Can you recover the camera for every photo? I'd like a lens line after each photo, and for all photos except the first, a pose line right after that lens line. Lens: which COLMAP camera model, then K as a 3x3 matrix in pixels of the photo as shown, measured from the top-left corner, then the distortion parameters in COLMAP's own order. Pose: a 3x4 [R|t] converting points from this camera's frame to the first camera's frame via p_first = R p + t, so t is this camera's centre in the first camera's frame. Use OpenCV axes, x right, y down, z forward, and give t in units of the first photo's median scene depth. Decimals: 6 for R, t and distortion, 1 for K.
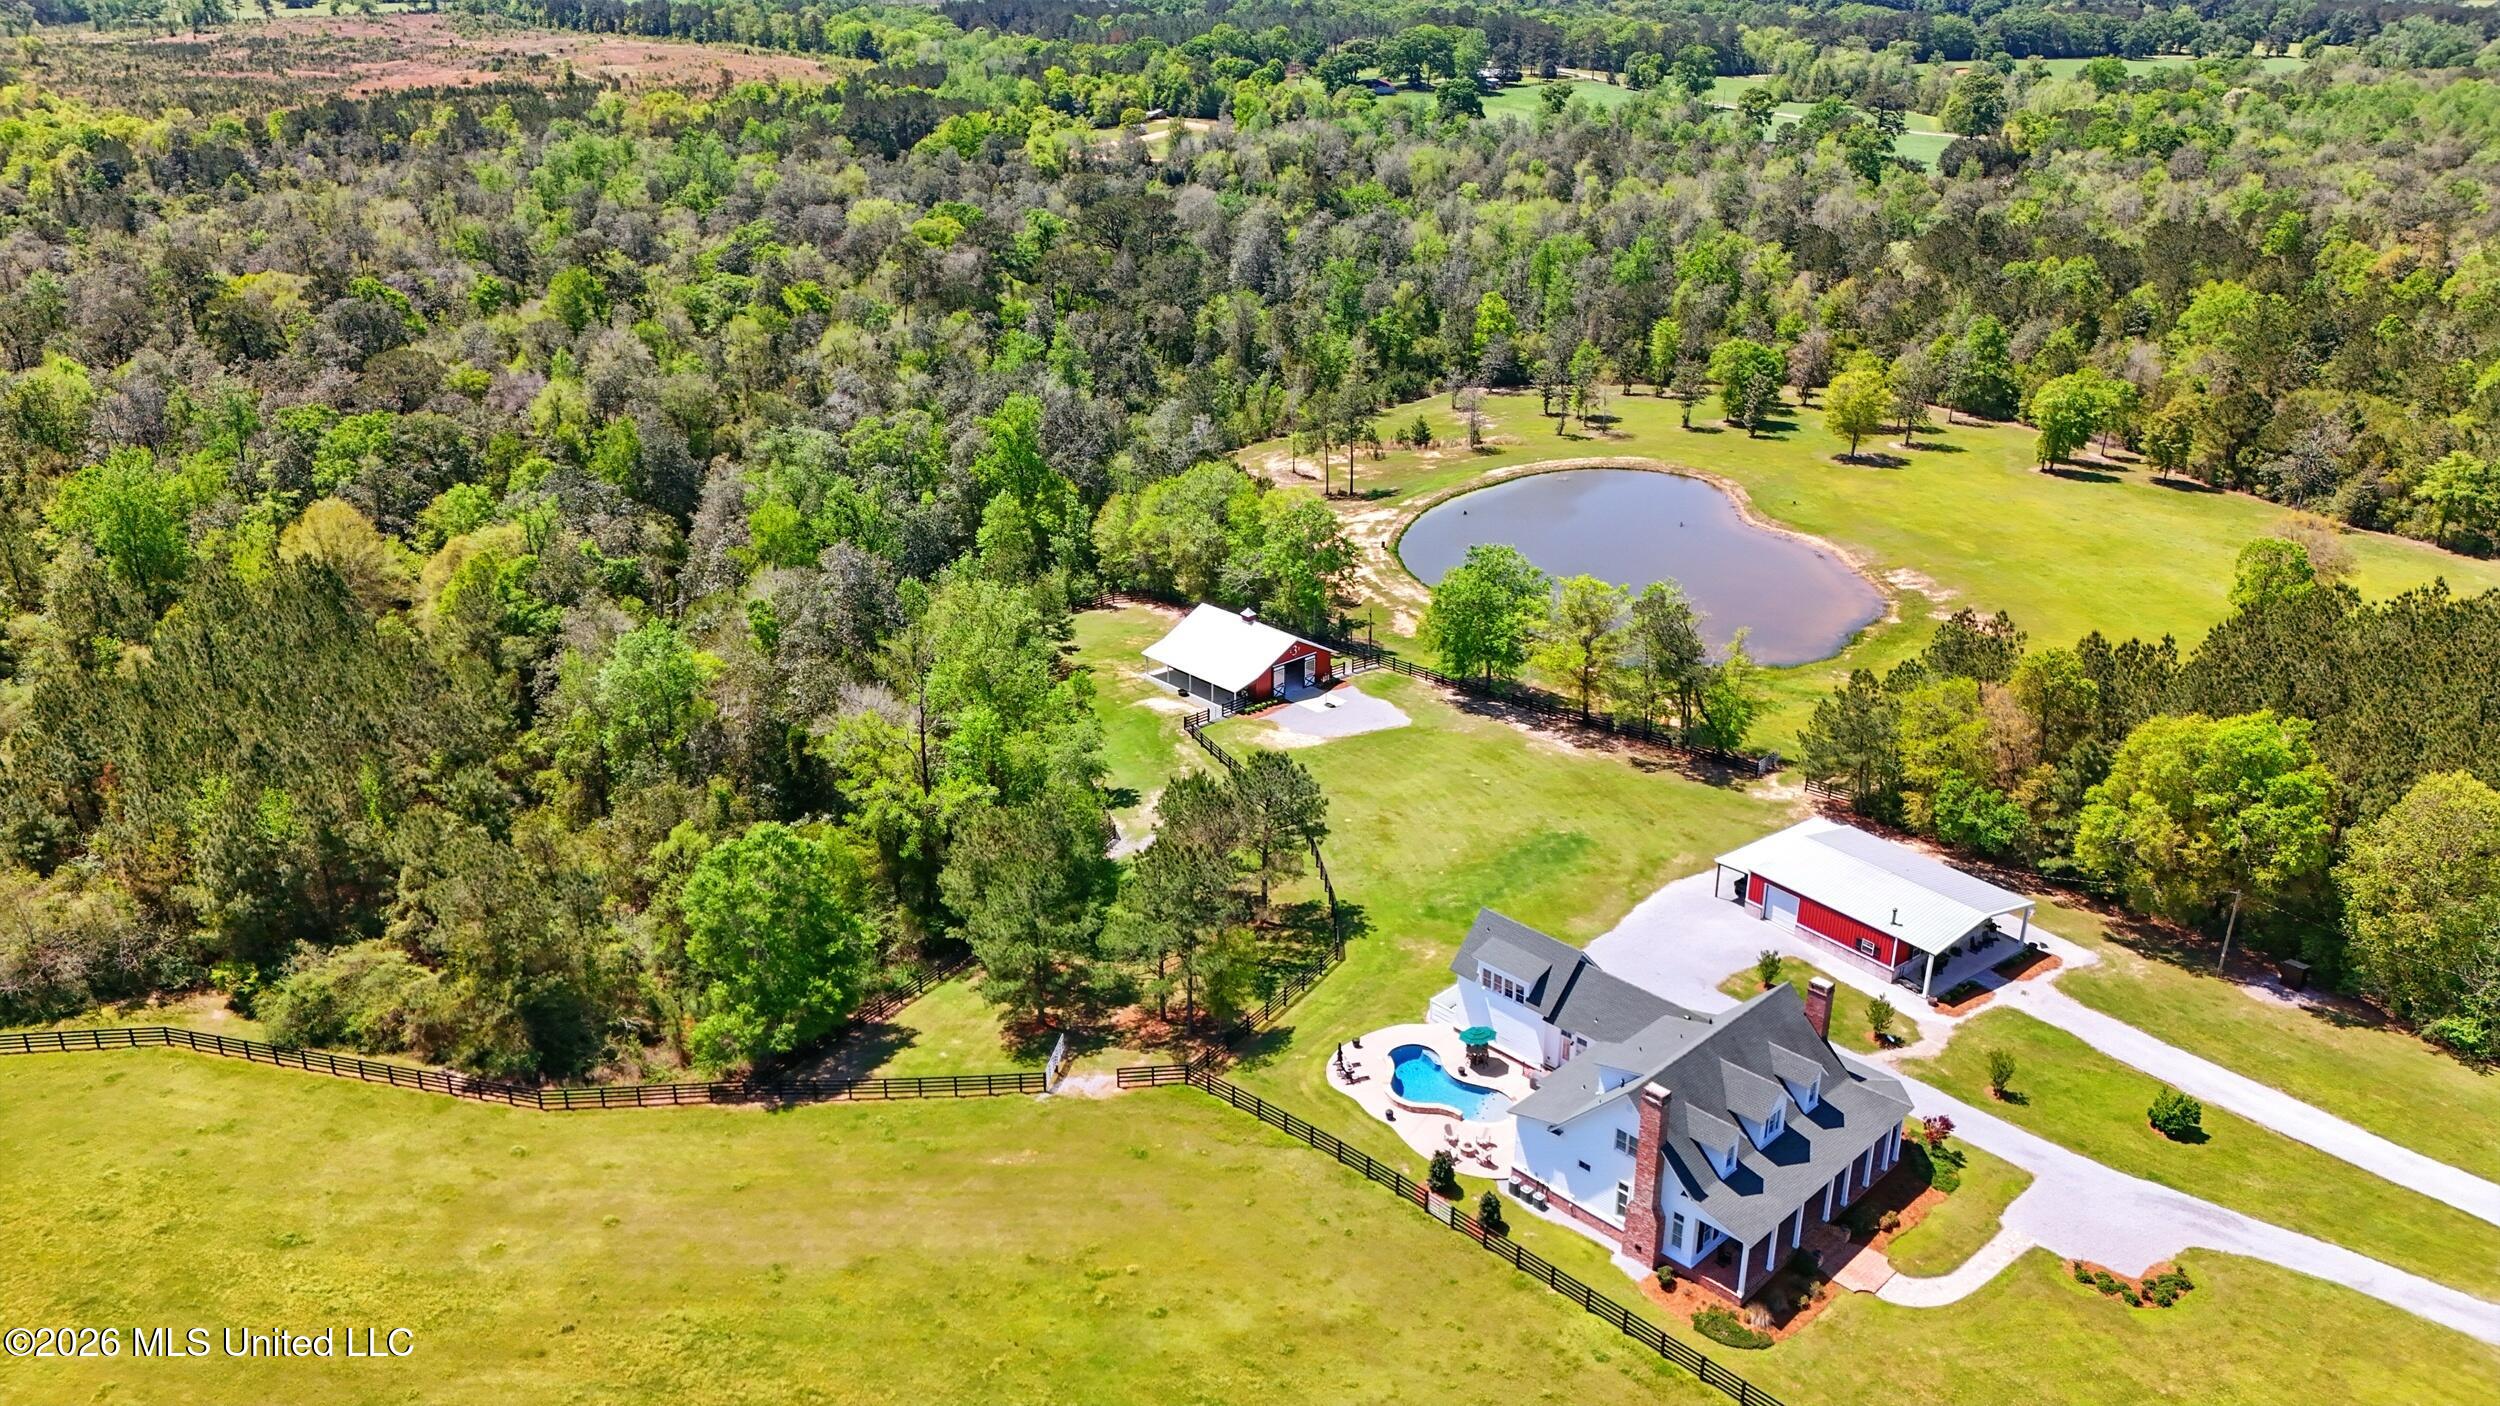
lens RADIAL K [[1817.3, 0, 1224.9], [0, 1817.3, 695.5], [0, 0, 1]] dist [0.075458, -0.068000]
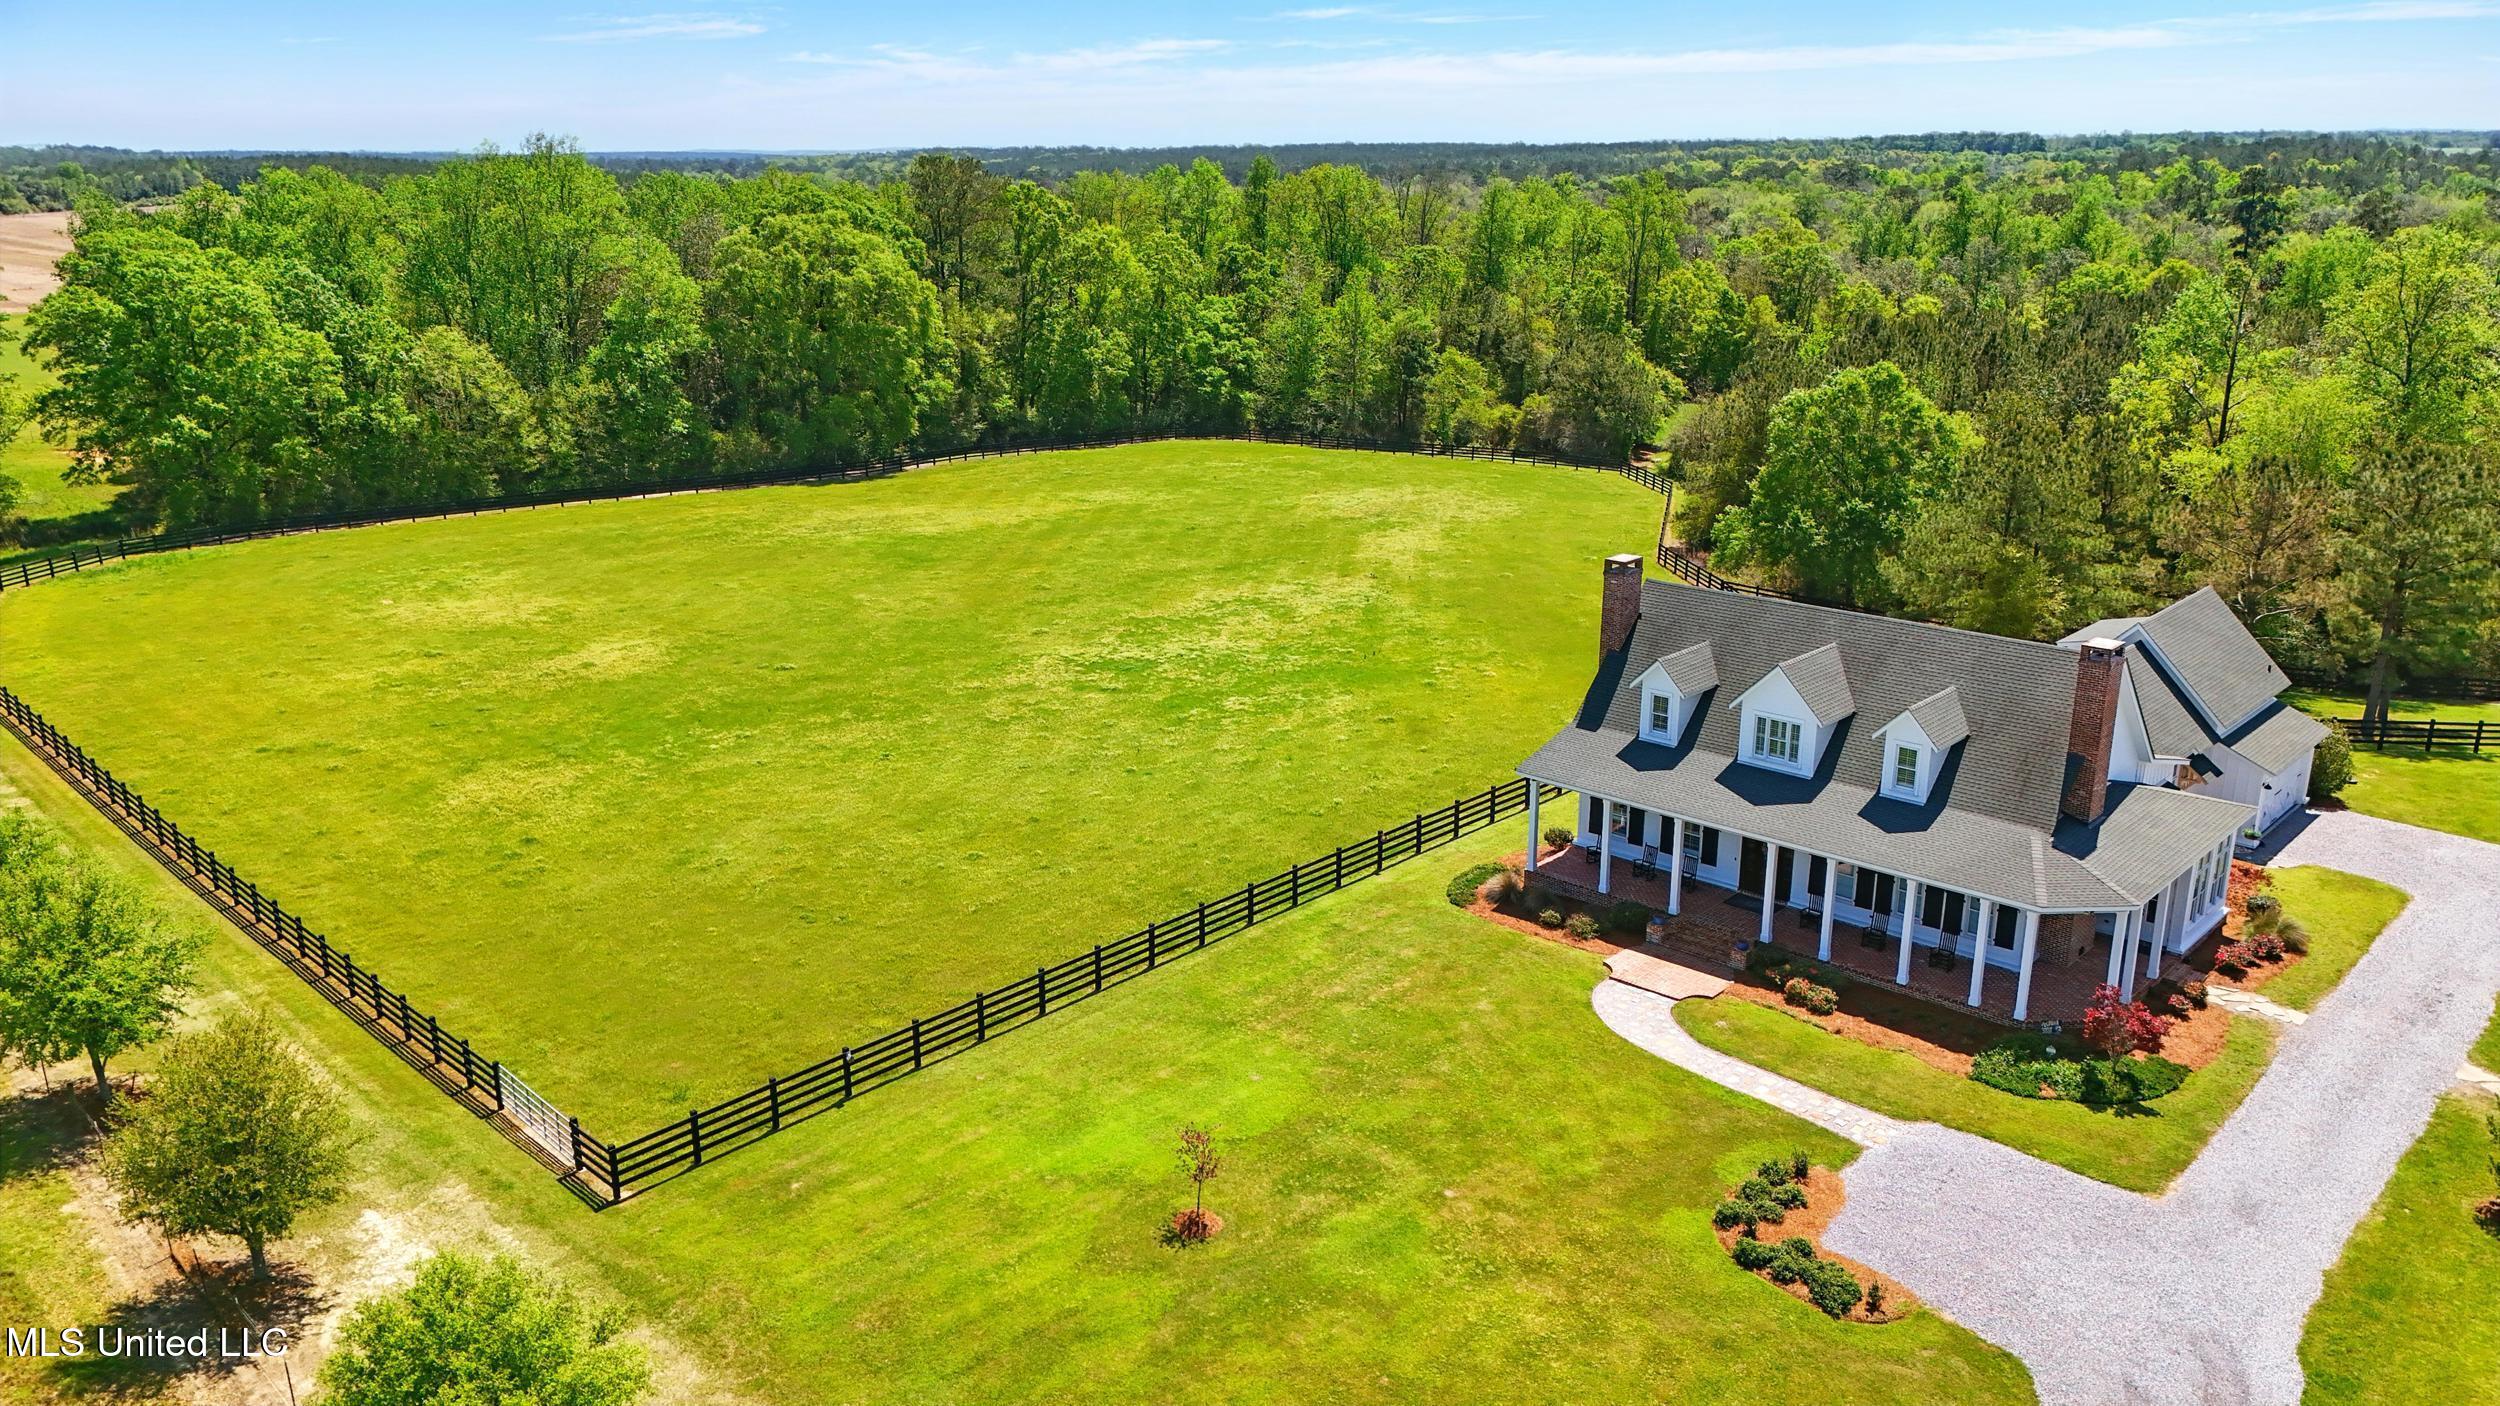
lens RADIAL K [[1817.3, 0, 1240.4], [0, 1817.3, 710.5], [0, 0, 1]] dist [0.075458, -0.068000]
pose [[0.044529, 0.293295, -0.954984, 0.399661], [-0.374179, 0.891243, 0.256272, 0.065832], [0.926287, 0.345924, 0.149431, 0.353890]]
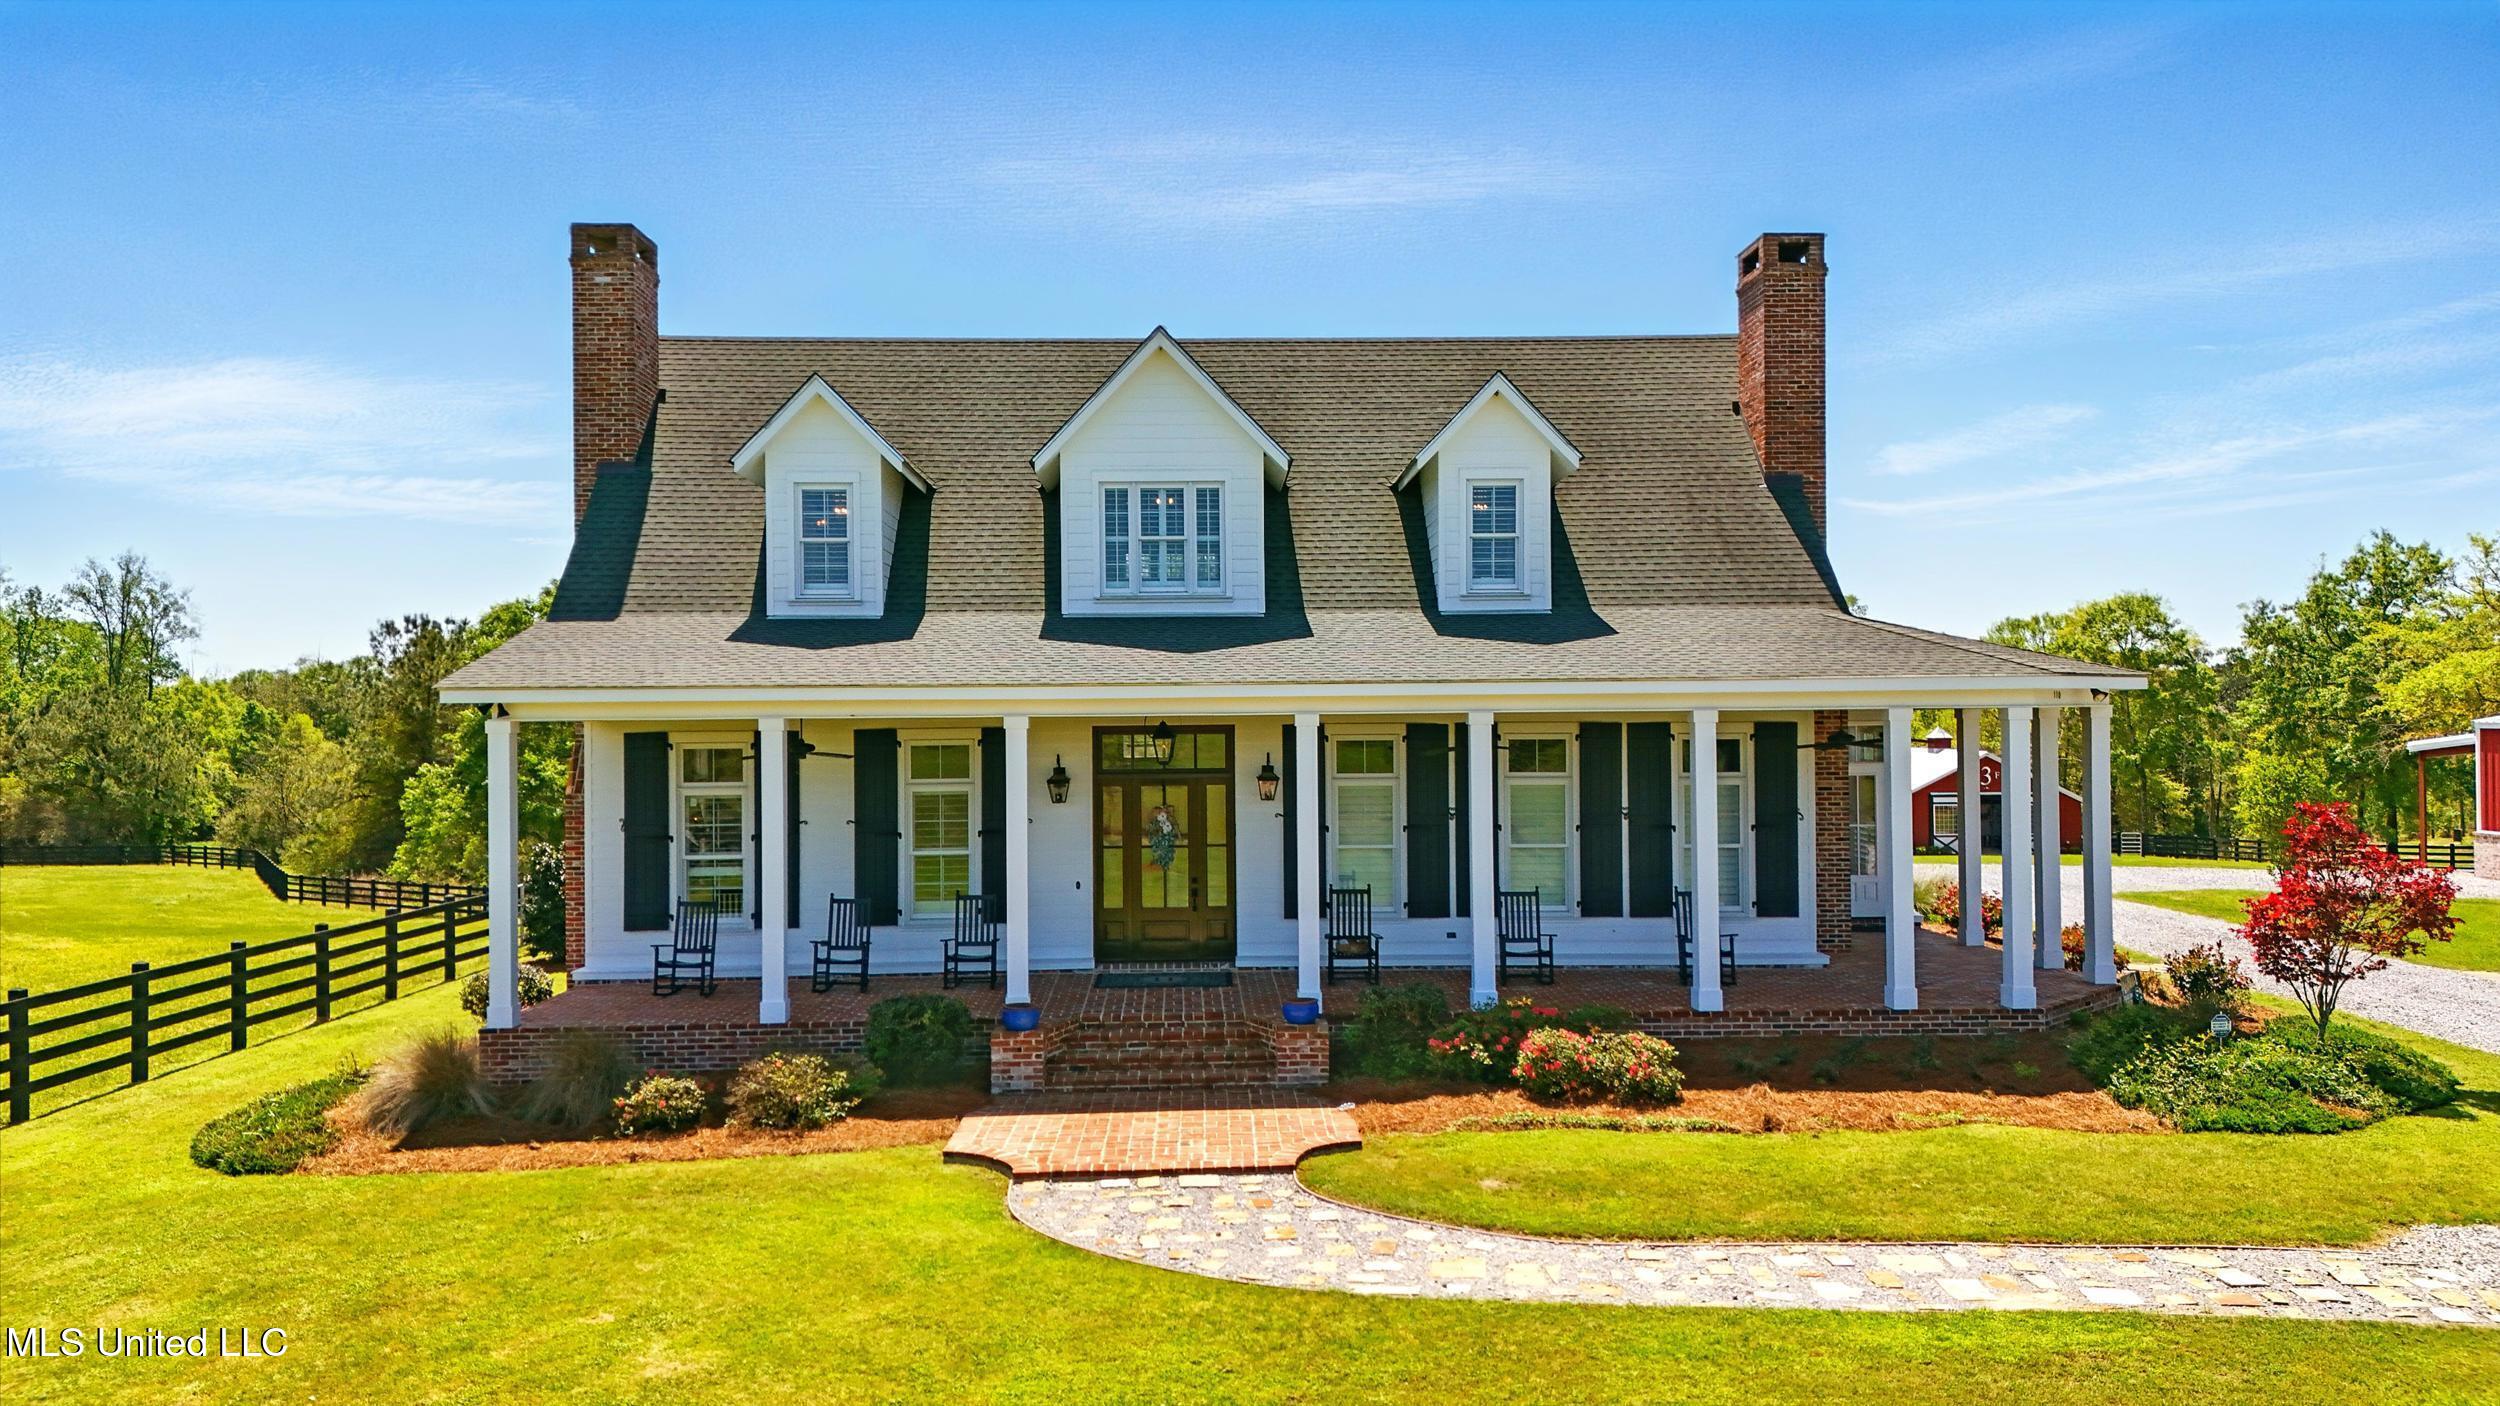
lens RADIAL K [[1817.3, 0, 1240.5], [0, 1817.3, 712.3], [0, 0, 1]] dist [0.075458, -0.068000]
pose [[0.735235, -0.005212, -0.677792, 0.217289], [-0.254621, 0.924610, -0.283310, 0.149271], [0.628170, 0.380879, 0.678479, 0.405344]]
